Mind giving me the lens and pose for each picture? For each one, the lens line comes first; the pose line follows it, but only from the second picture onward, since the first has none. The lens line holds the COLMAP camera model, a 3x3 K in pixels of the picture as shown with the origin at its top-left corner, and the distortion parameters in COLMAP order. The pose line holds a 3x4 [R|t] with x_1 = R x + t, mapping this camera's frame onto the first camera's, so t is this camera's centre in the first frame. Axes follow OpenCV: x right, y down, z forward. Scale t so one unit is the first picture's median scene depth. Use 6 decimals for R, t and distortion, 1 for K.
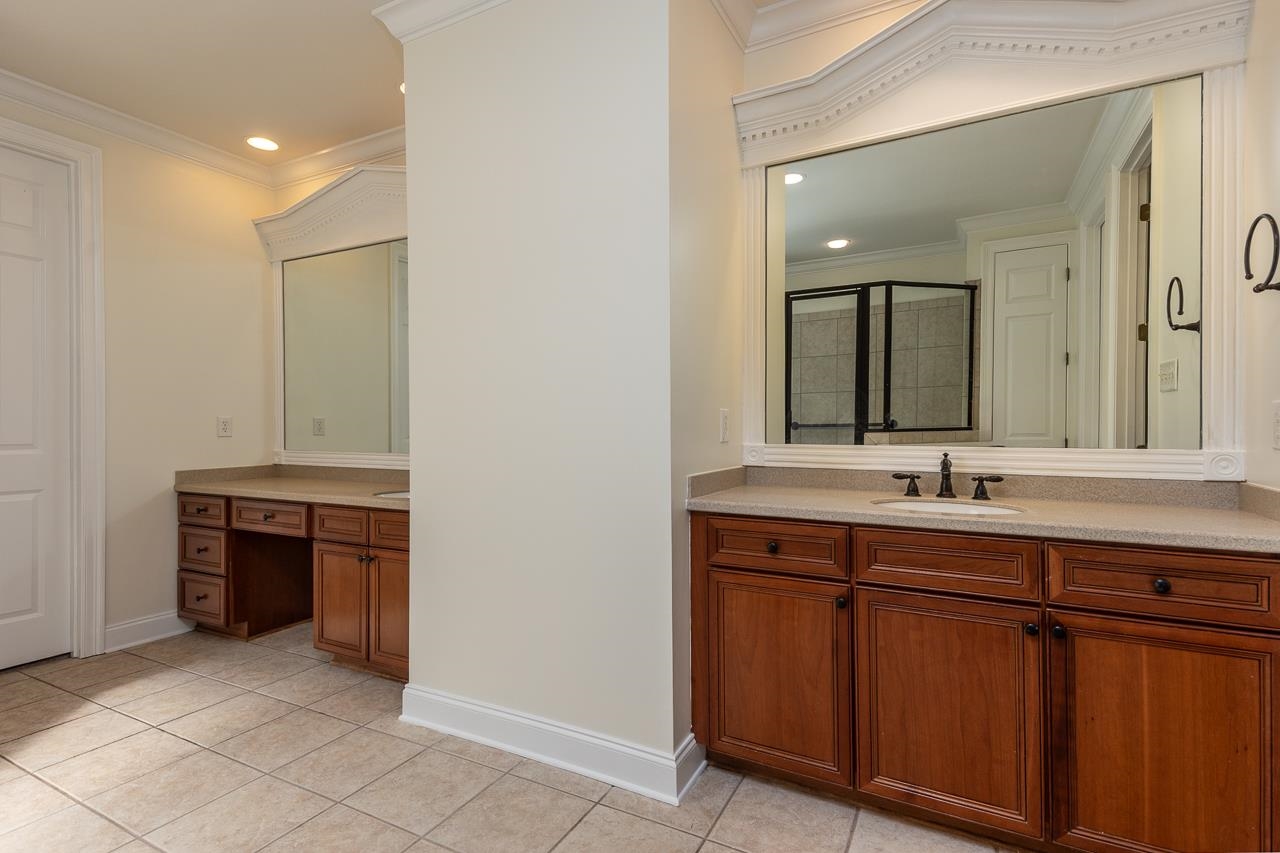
lens RADIAL K [[606.4, 0, 640.0], [0, 606.4, 426.5], [0, 0, 1]] dist [0.051673, -0.020861]
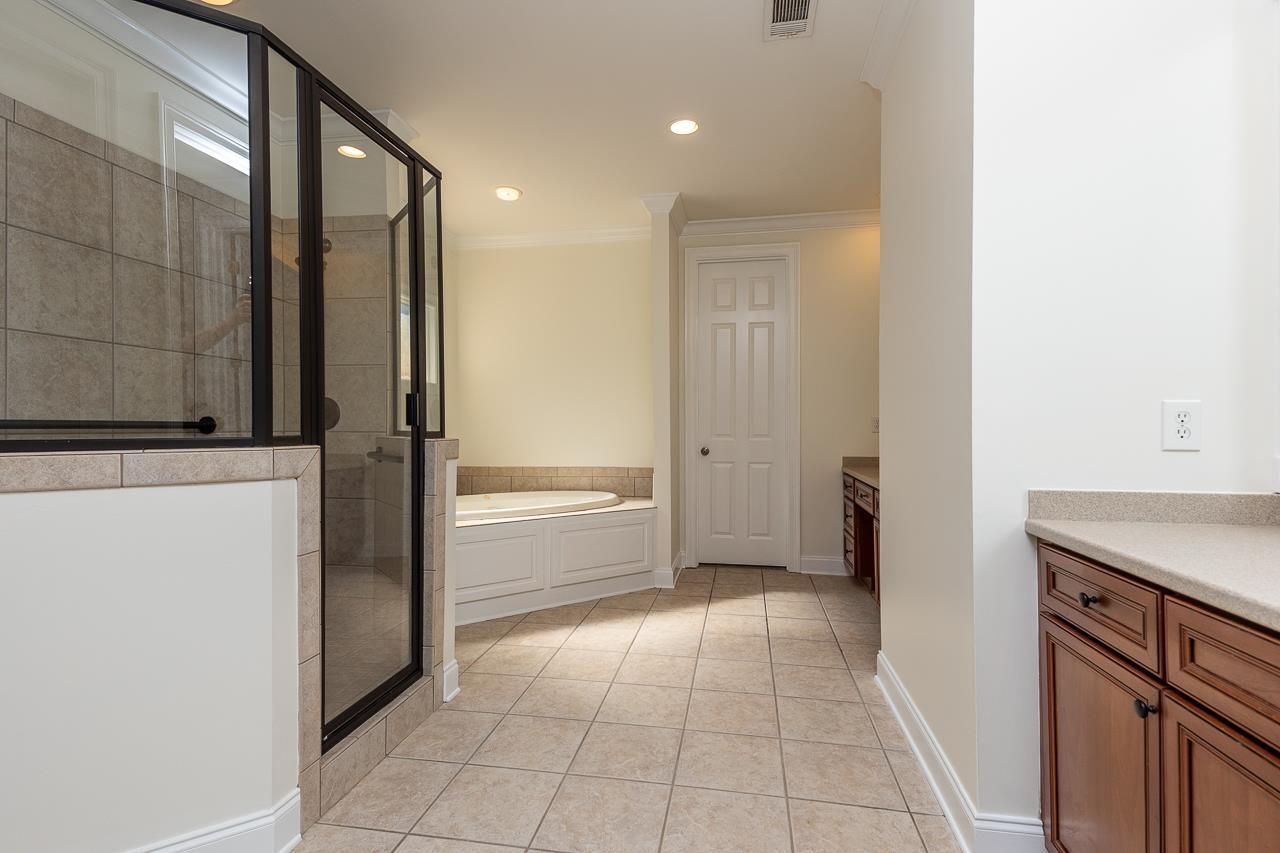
lens RADIAL K [[606.4, 0, 640.0], [0, 606.4, 426.5], [0, 0, 1]] dist [0.051673, -0.020861]
pose [[0.299001, 0.003319, -0.954247, 0.601327], [0.003910, 0.999981, 0.004703, -0.004552], [0.954245, -0.005138, 0.298982, 0.246961]]
